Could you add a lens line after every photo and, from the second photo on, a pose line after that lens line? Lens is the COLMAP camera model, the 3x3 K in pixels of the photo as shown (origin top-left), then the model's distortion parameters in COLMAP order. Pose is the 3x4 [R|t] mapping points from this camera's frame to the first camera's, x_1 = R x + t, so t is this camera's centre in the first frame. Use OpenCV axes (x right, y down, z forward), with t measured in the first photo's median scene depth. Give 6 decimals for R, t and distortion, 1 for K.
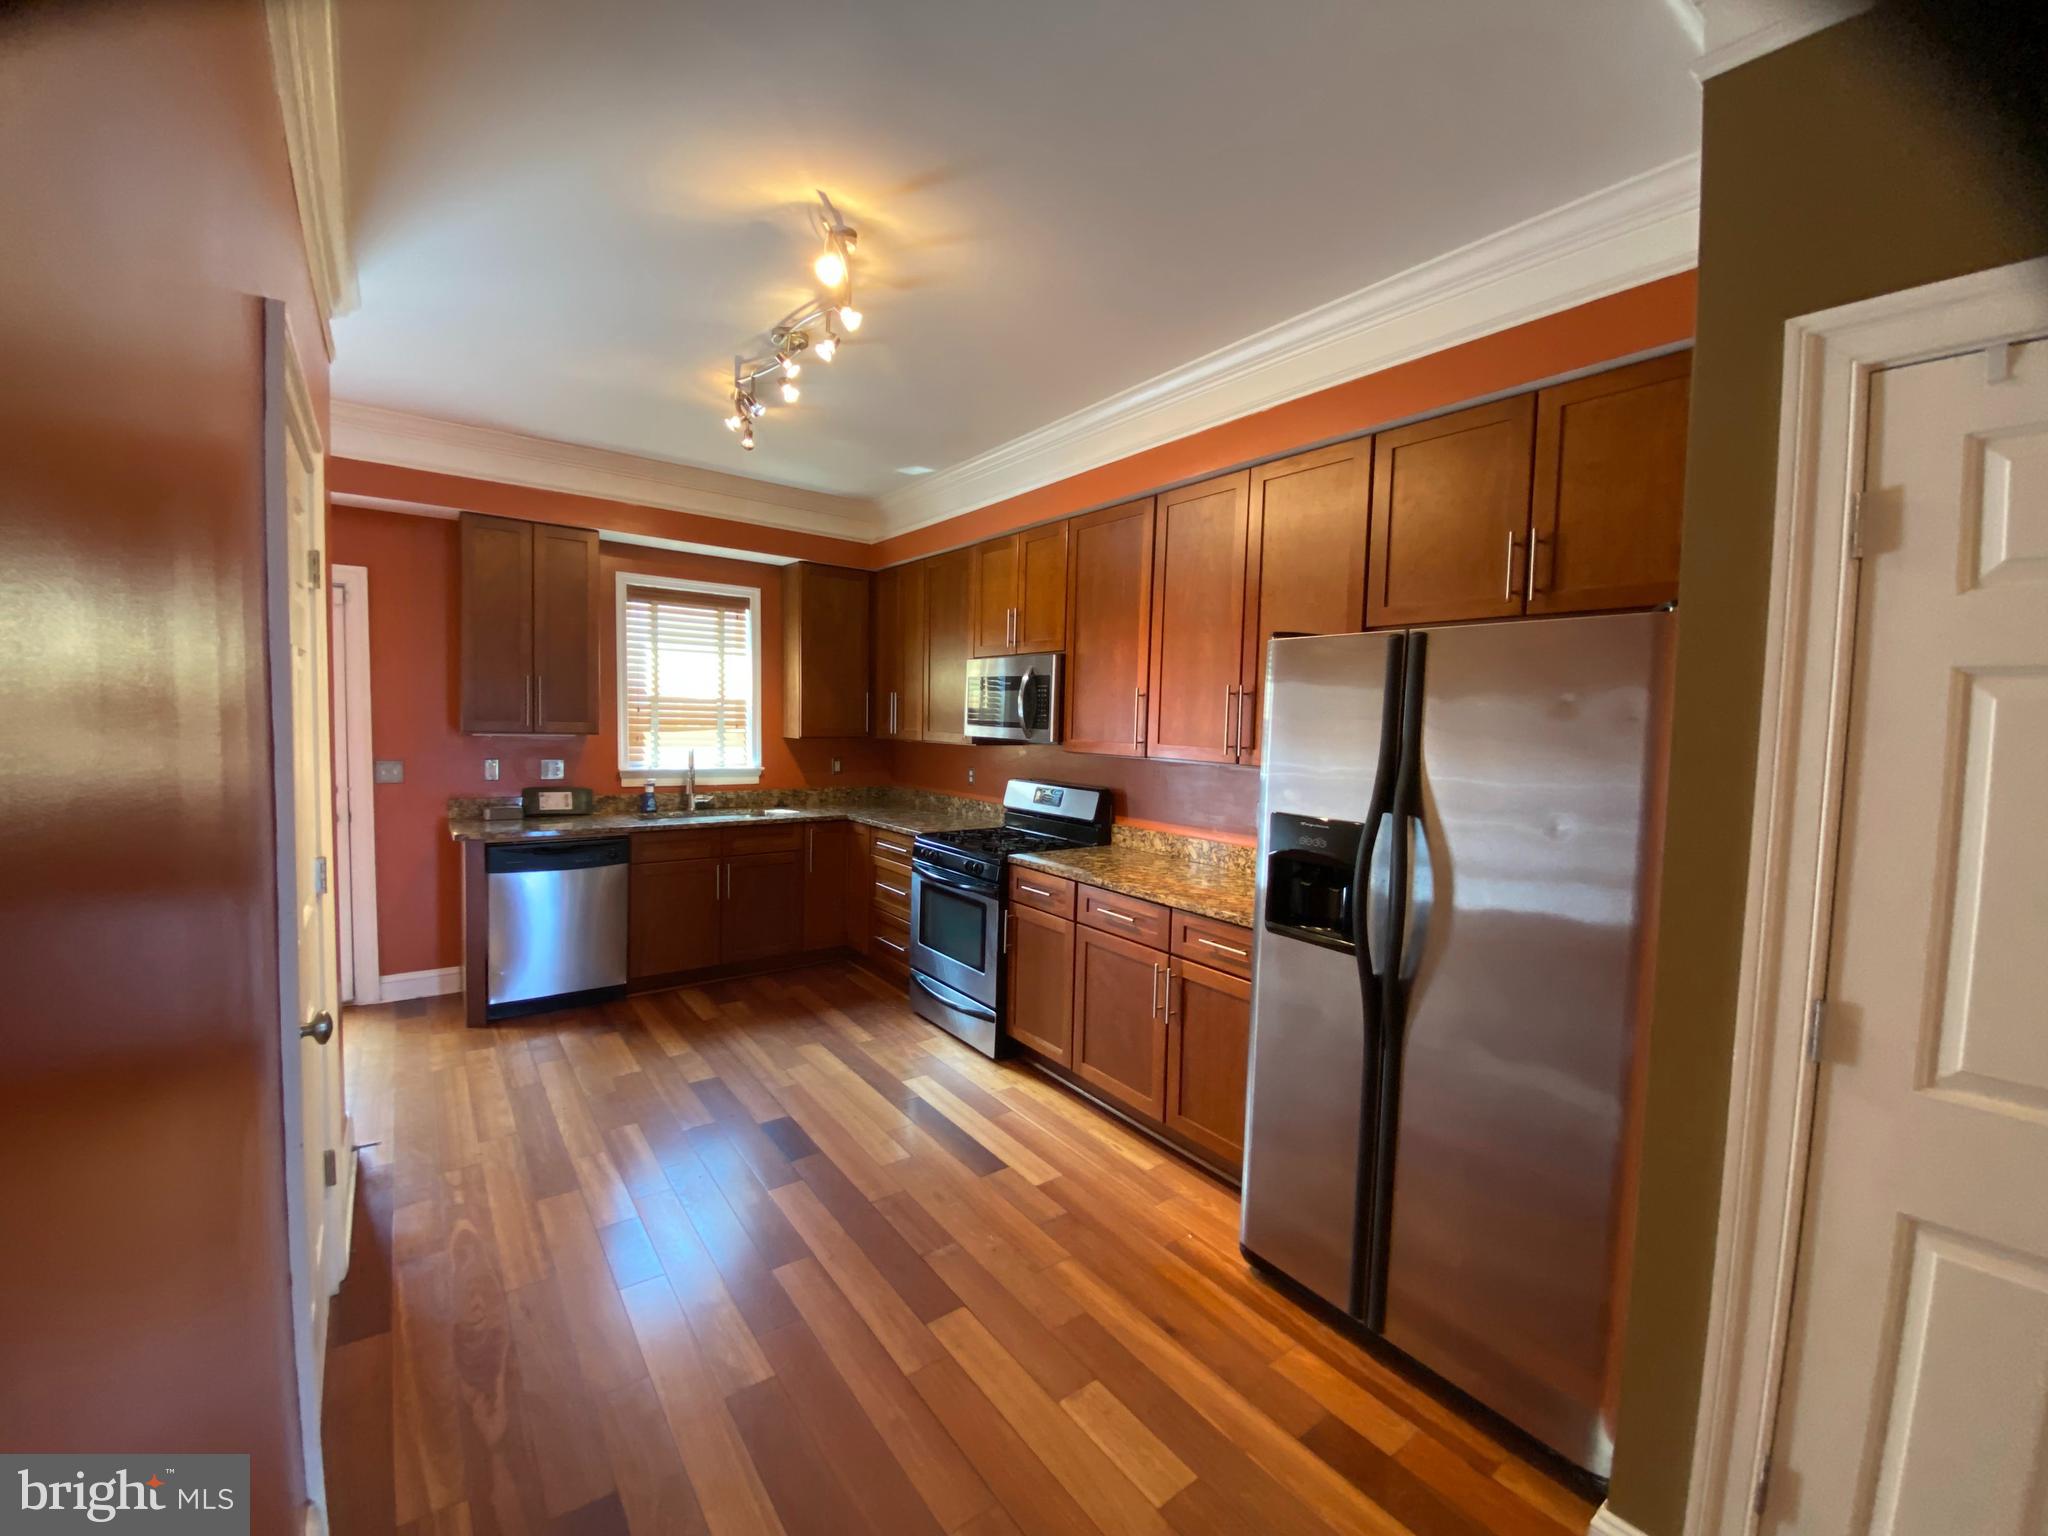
lens RADIAL K [[814.3, 0, 1029.2], [0, 814.3, 761.3], [0, 0, 1]] dist [-0.000493, -0.014253]
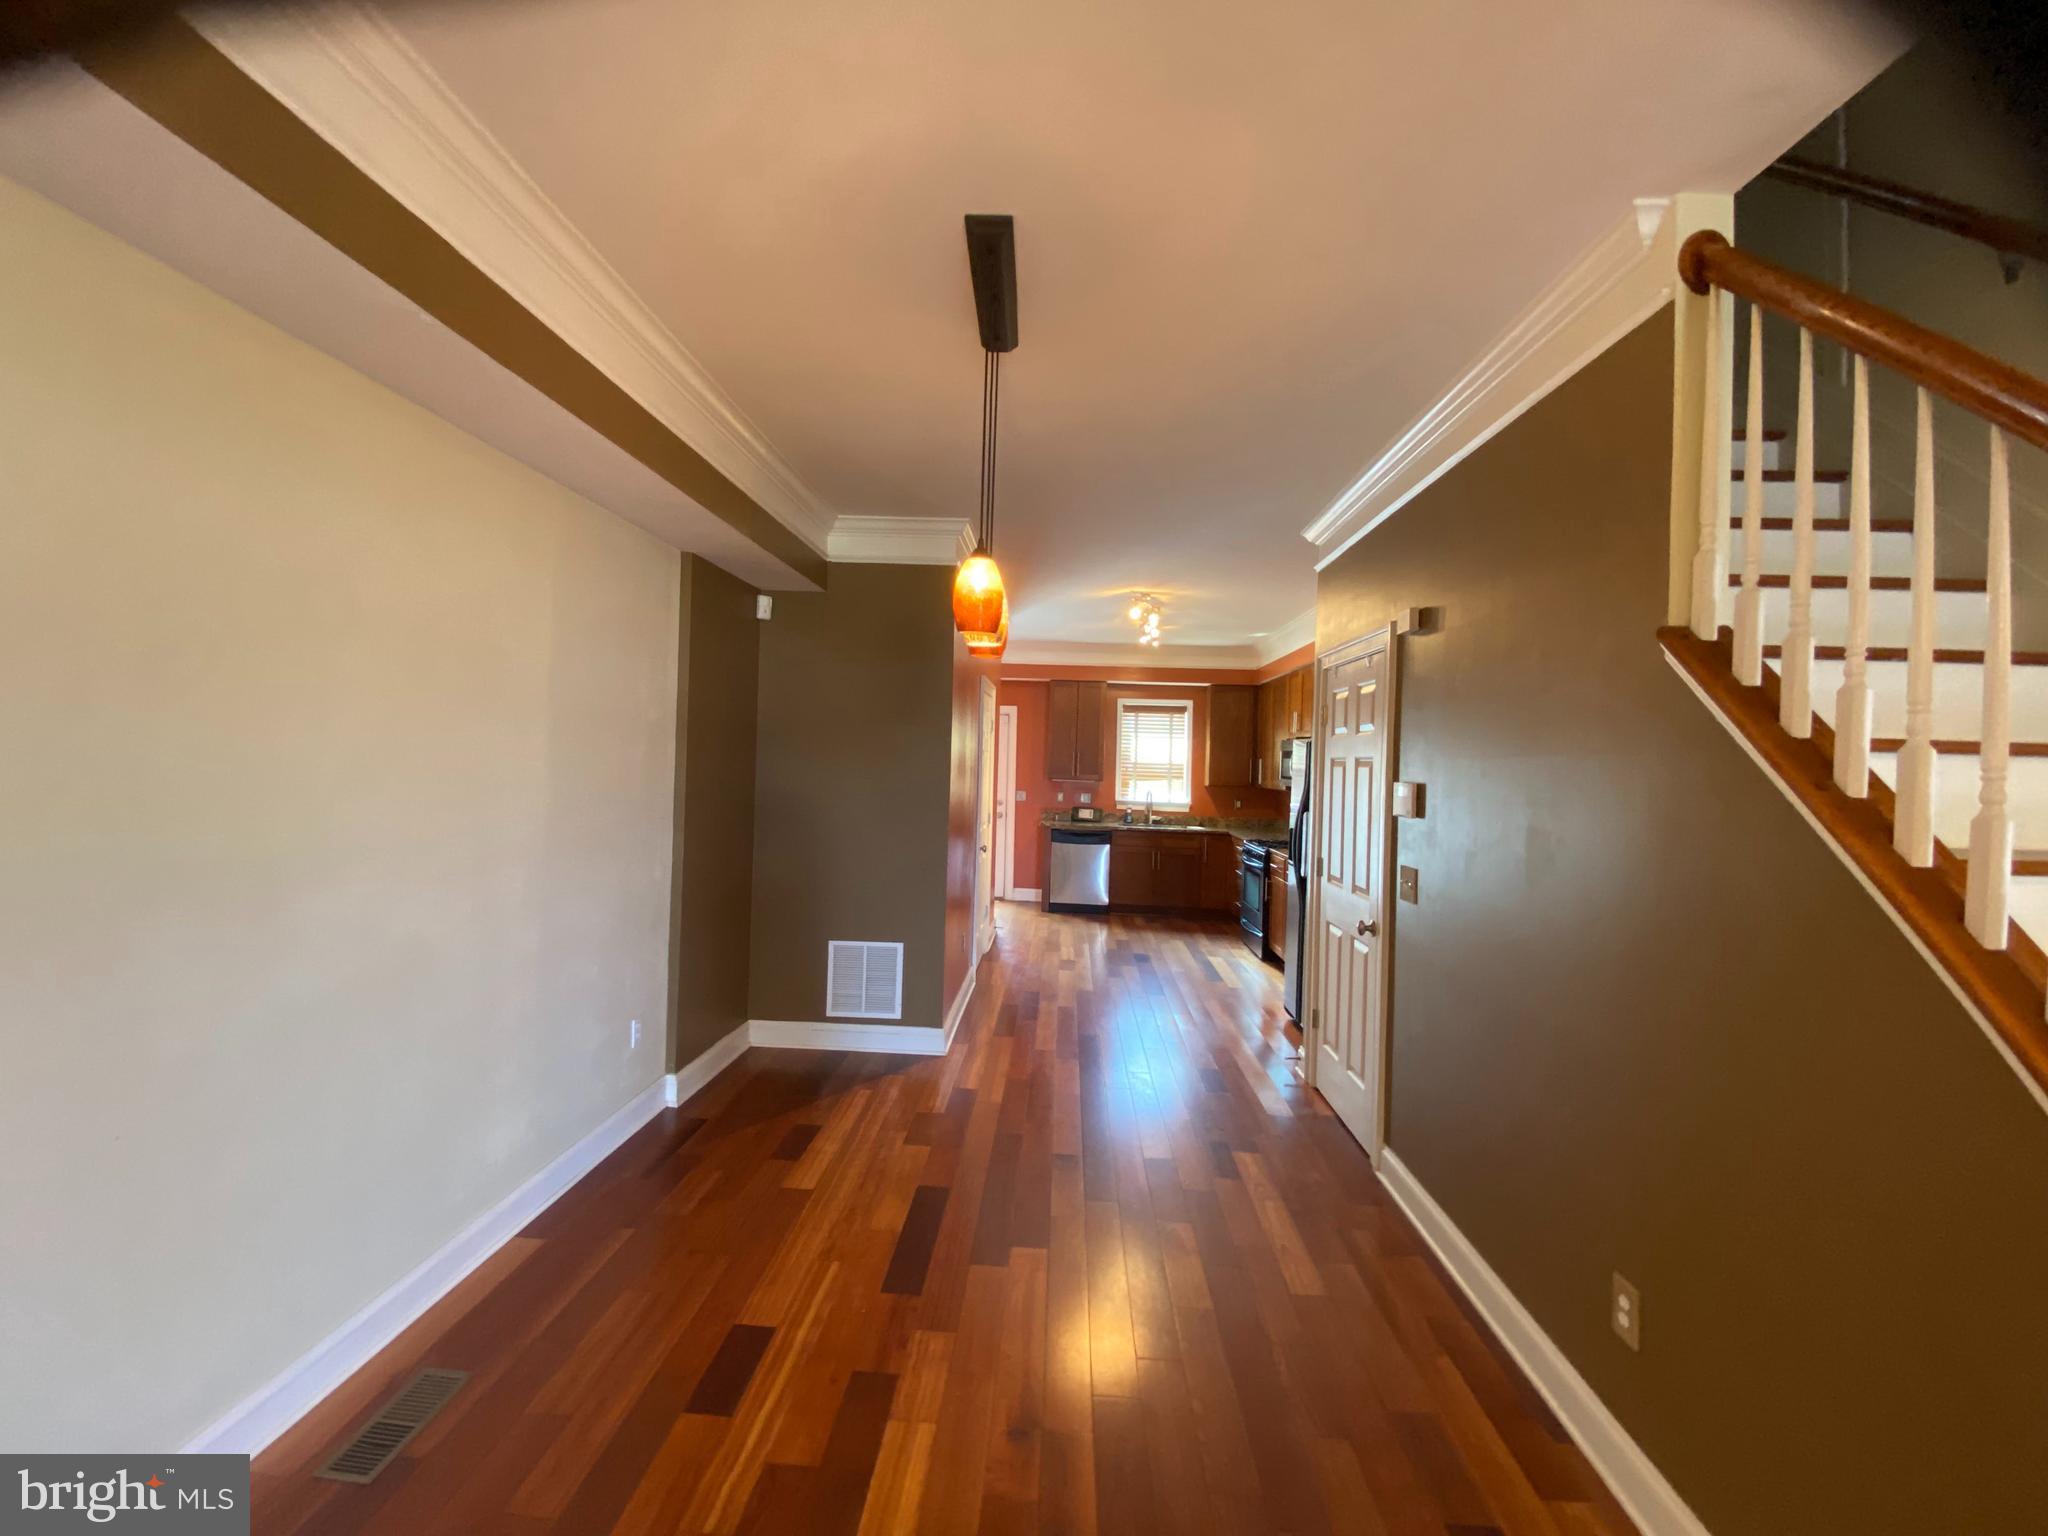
lens RADIAL K [[838.4, 0, 1016.8], [0, 838.4, 764.0], [0, 0, 1]] dist [0.014358, -0.015837]
pose [[0.750416, 0.002329, -0.660961, 0.630038], [-0.046884, 0.997663, -0.049713, 0.034981], [0.659300, 0.068294, 0.748772, -0.646264]]
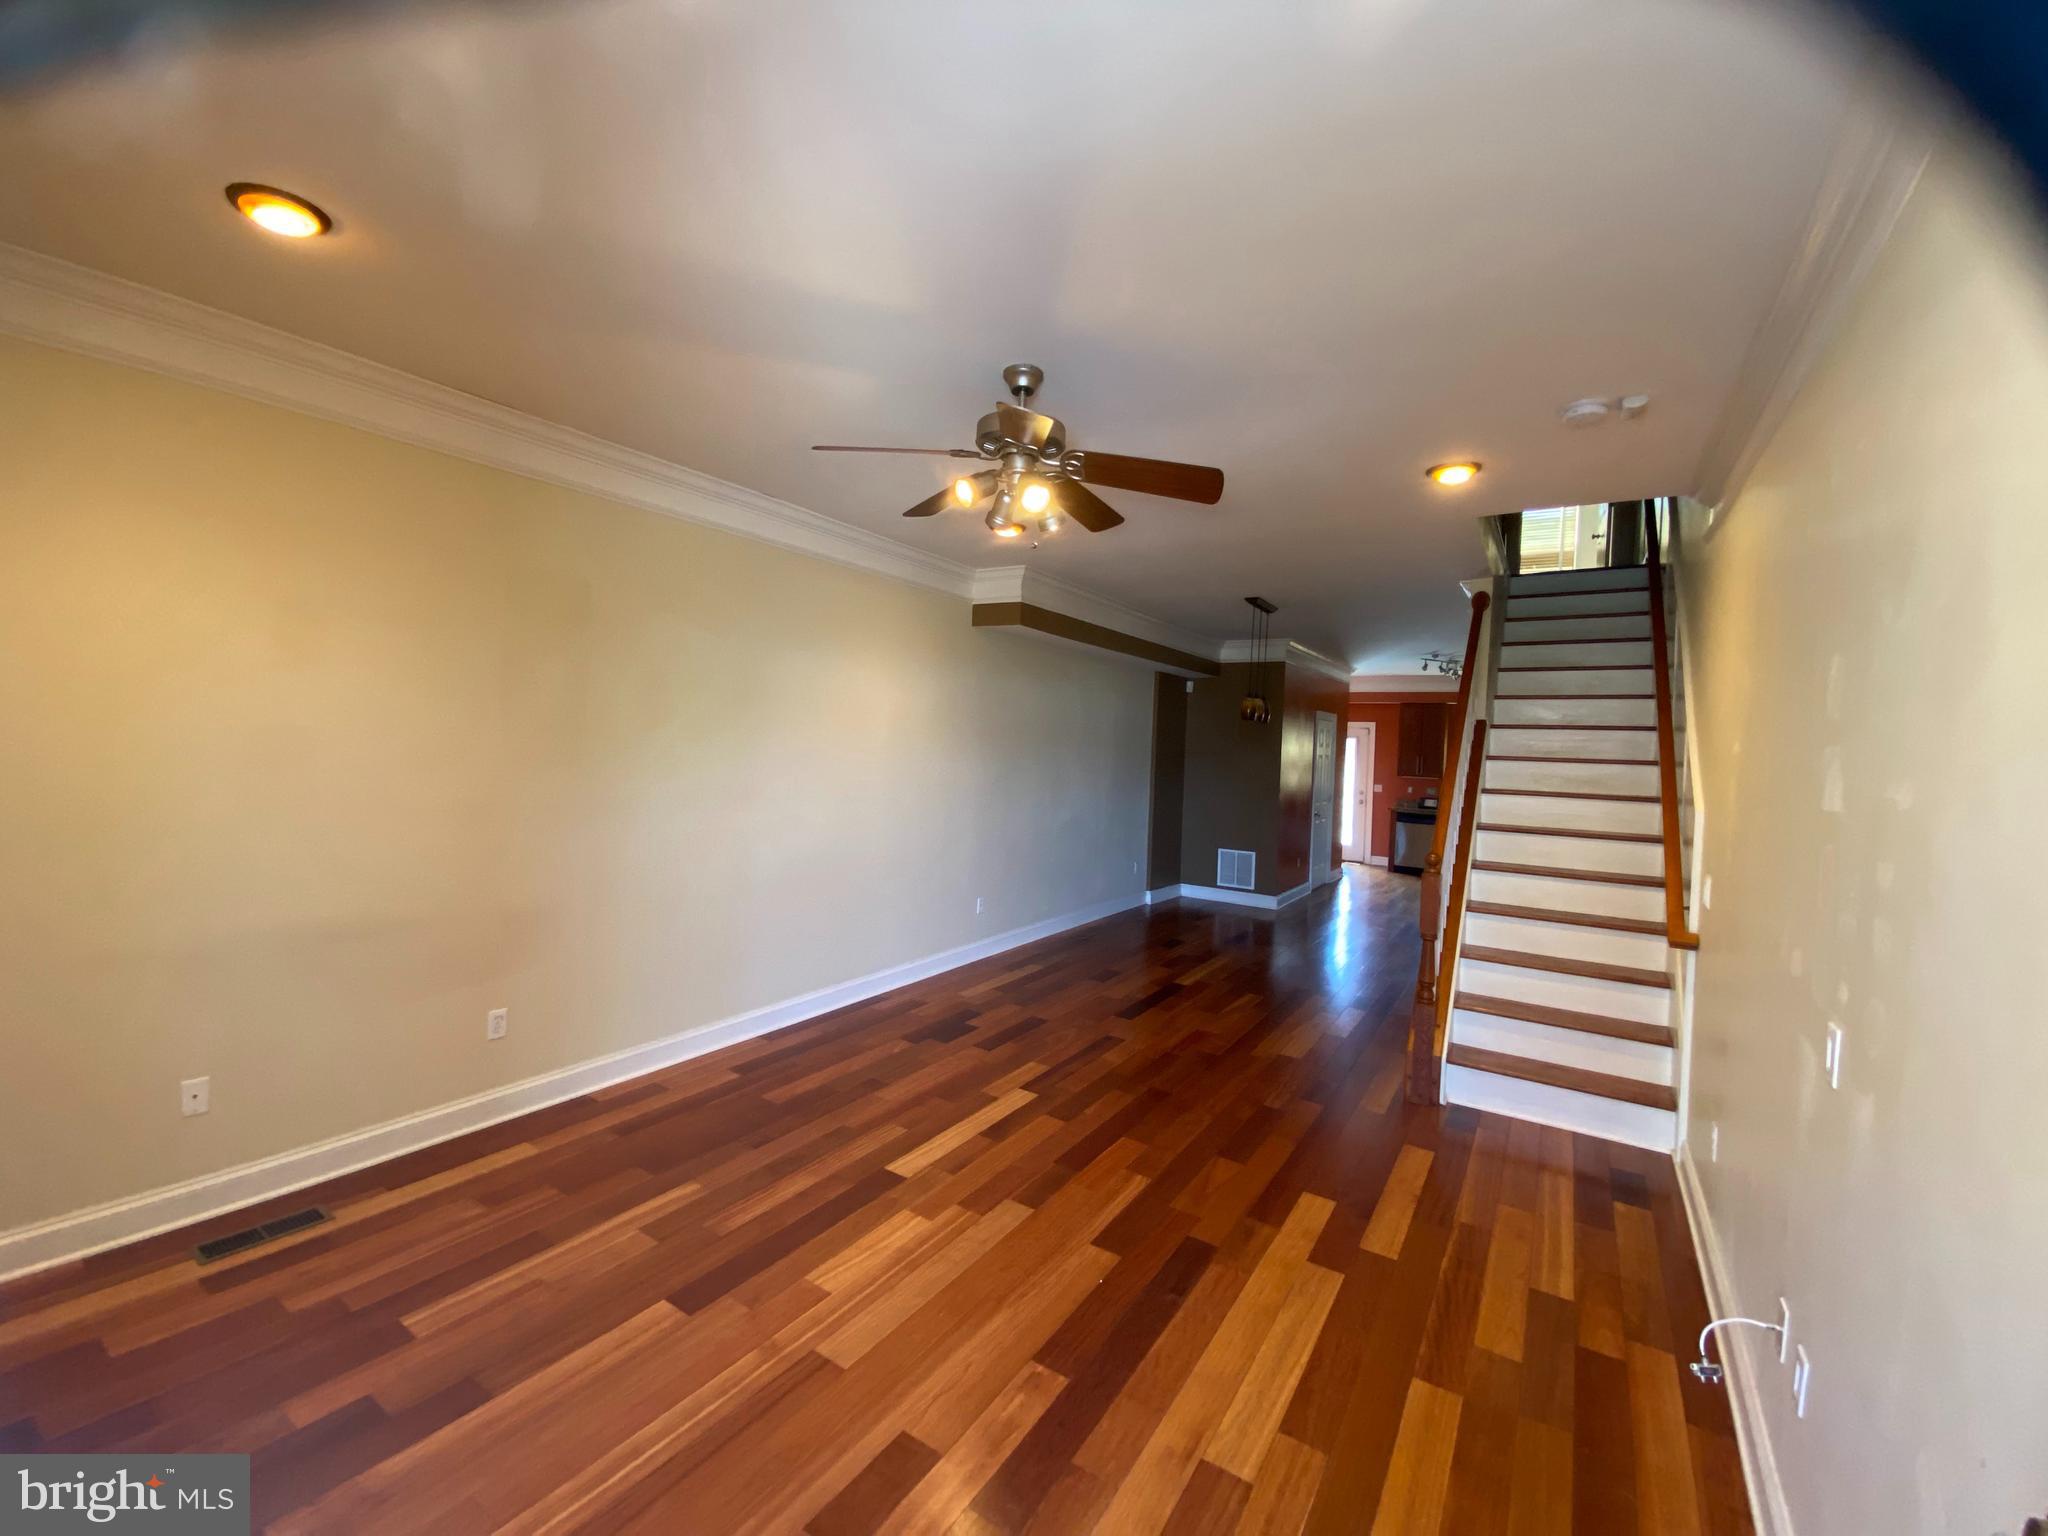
lens RADIAL K [[838.4, 0, 1016.8], [0, 838.4, 764.0], [0, 0, 1]] dist [0.014358, -0.015837]
pose [[0.335736, 0.007629, -0.941925, 1.468752], [-0.075221, 0.996991, -0.018736, 0.071076], [0.938948, 0.077143, 0.335299, -1.140336]]
